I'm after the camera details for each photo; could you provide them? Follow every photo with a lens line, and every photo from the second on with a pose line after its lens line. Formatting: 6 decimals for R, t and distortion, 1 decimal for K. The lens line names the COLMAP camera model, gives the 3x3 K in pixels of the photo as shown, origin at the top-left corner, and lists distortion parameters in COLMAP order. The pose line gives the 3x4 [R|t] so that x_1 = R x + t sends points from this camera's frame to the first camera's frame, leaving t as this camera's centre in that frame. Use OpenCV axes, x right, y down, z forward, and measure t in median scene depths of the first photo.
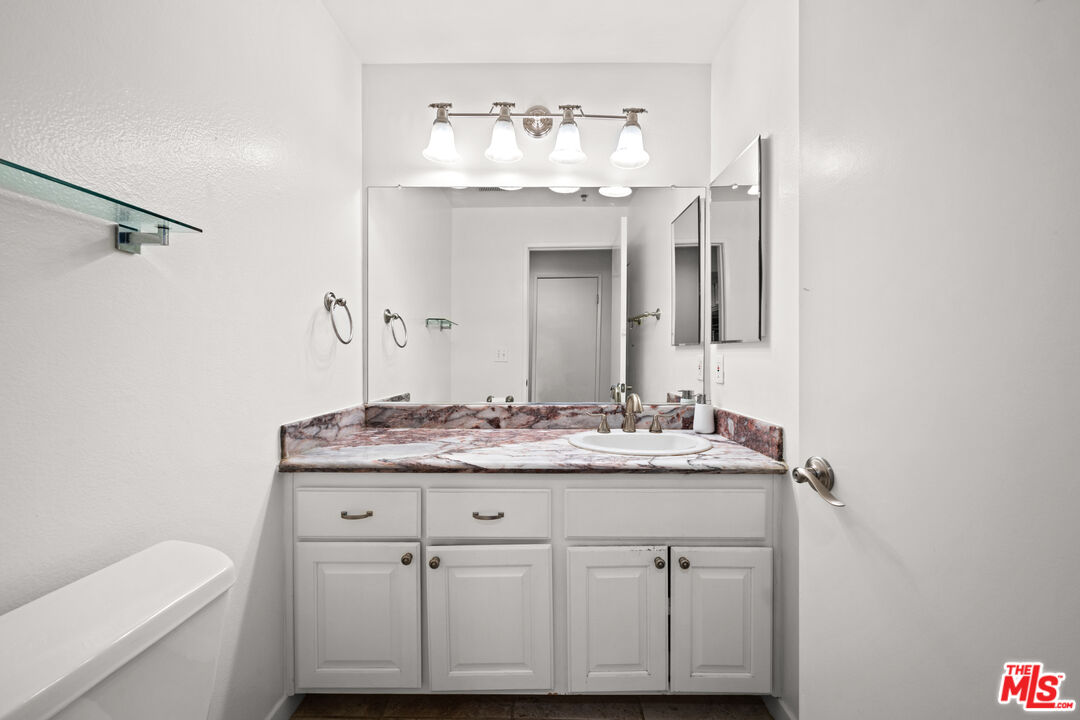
lens RADIAL K [[435.0, 0, 540.0], [0, 435.0, 360.0], [0, 0, 1]] dist [-0.000189, 0.000013]
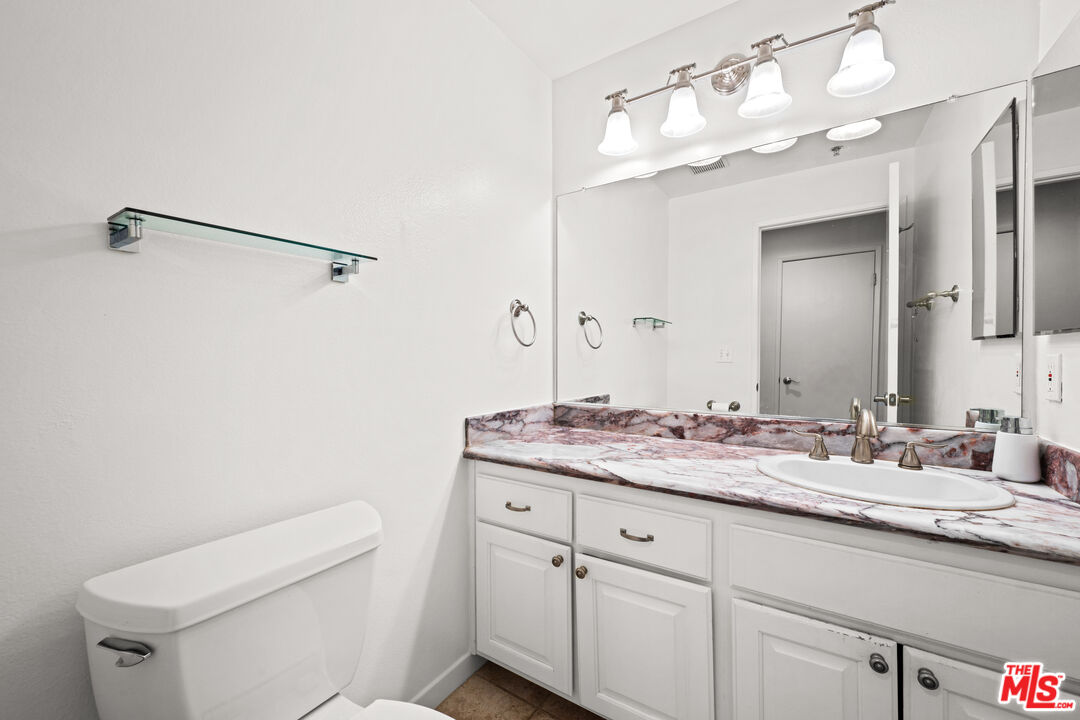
lens RADIAL K [[435.0, 0, 540.0], [0, 435.0, 360.0], [0, 0, 1]] dist [-0.000189, 0.000013]
pose [[0.829699, -0.000163, -0.558211, 0.165331], [-0.000339, 1.000000, -0.000796, -0.001860], [0.558211, 0.000849, 0.829699, 0.114081]]
